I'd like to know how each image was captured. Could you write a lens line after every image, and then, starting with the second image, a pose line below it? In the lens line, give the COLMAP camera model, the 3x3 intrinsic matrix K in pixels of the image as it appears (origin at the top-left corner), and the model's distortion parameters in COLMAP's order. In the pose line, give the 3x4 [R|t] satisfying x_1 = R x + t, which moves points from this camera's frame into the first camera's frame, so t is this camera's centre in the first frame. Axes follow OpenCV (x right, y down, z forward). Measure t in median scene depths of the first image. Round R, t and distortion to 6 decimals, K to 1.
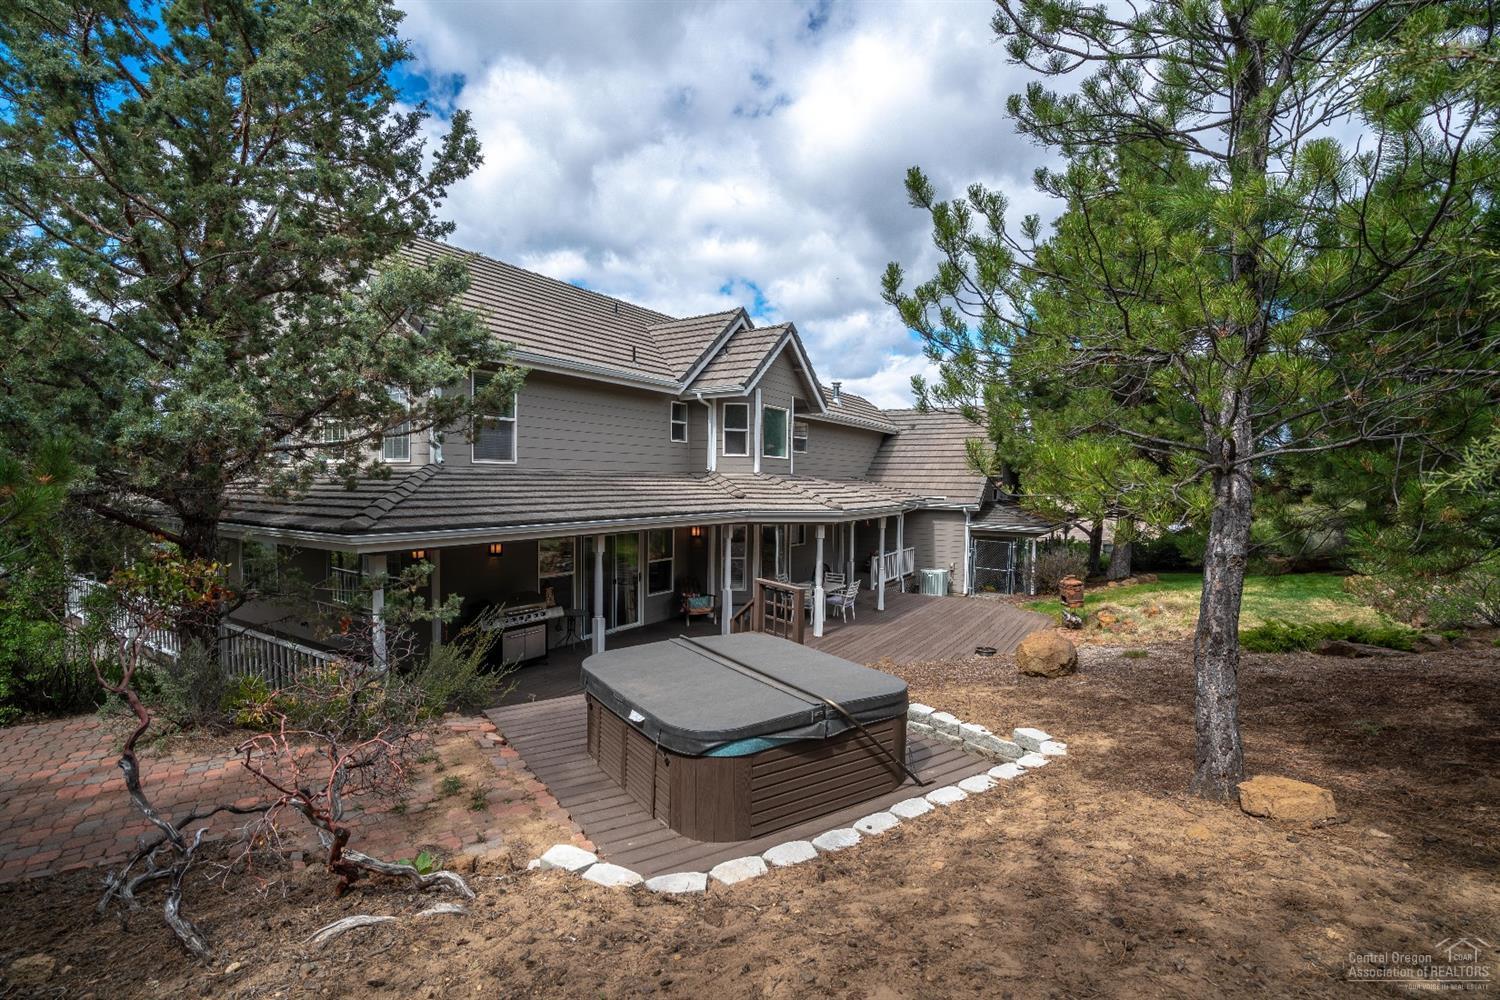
lens RADIAL K [[699.1, 0, 739.8], [0, 699.1, 476.7], [0, 0, 1]] dist [-0.003006, -0.000135]
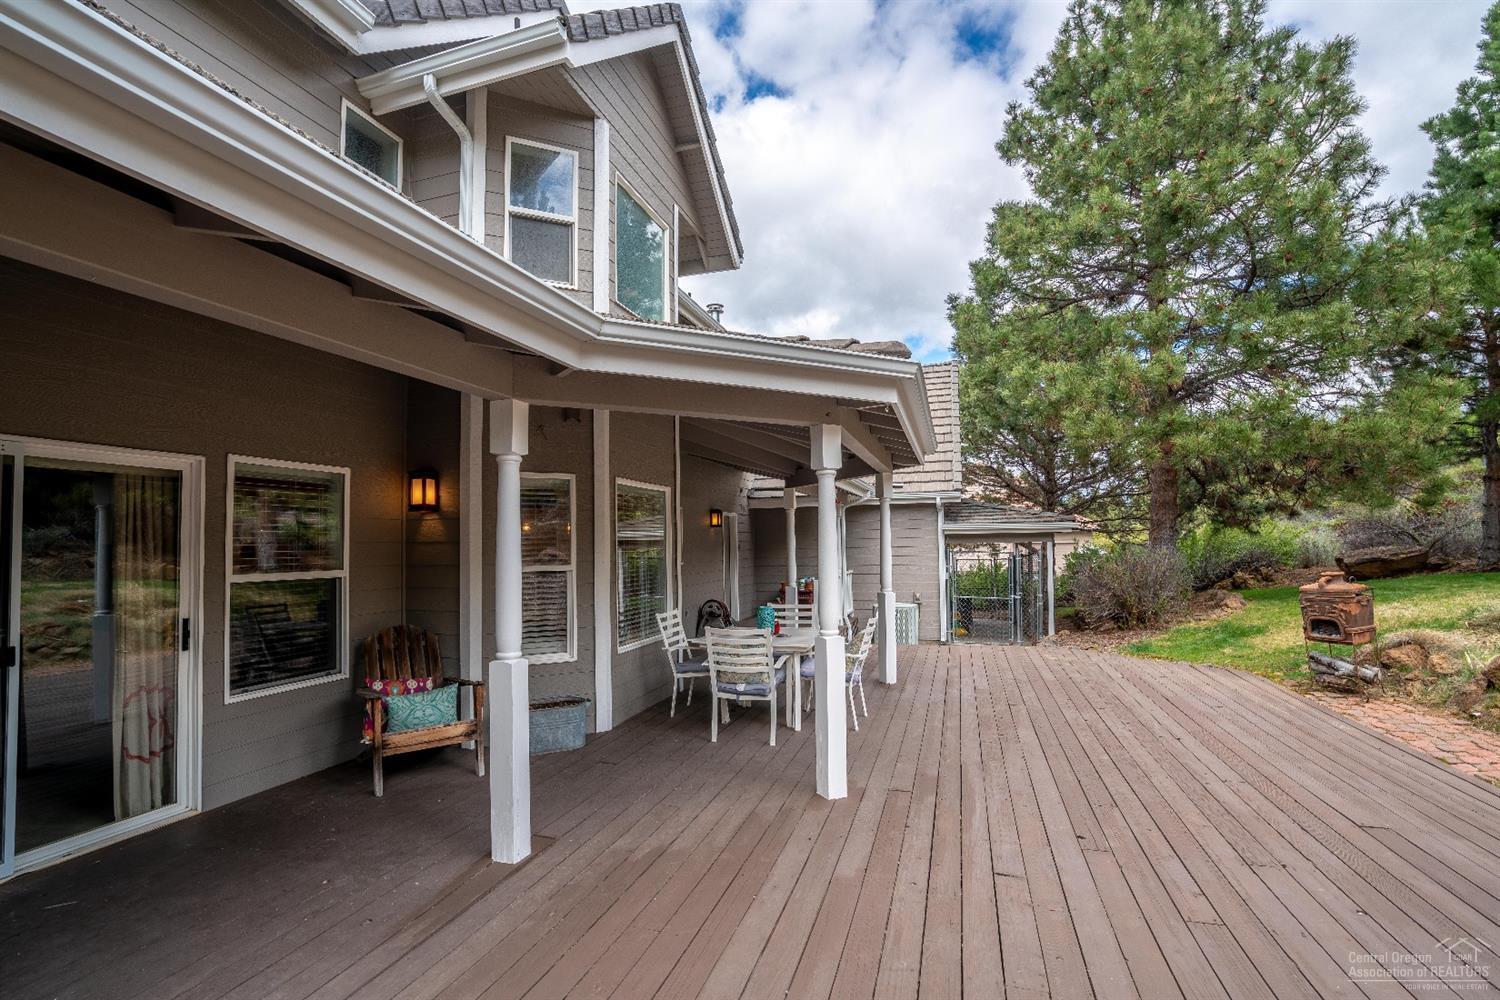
lens RADIAL K [[687.0, 0, 748.0], [0, 687.0, 507.5], [0, 0, 1]] dist [-0.050252, 0.020110]
pose [[0.963705, -0.011510, 0.266721, 0.001406], [0.024990, 0.998573, -0.047201, 0.106678], [-0.265797, 0.052153, 0.962617, 0.657921]]
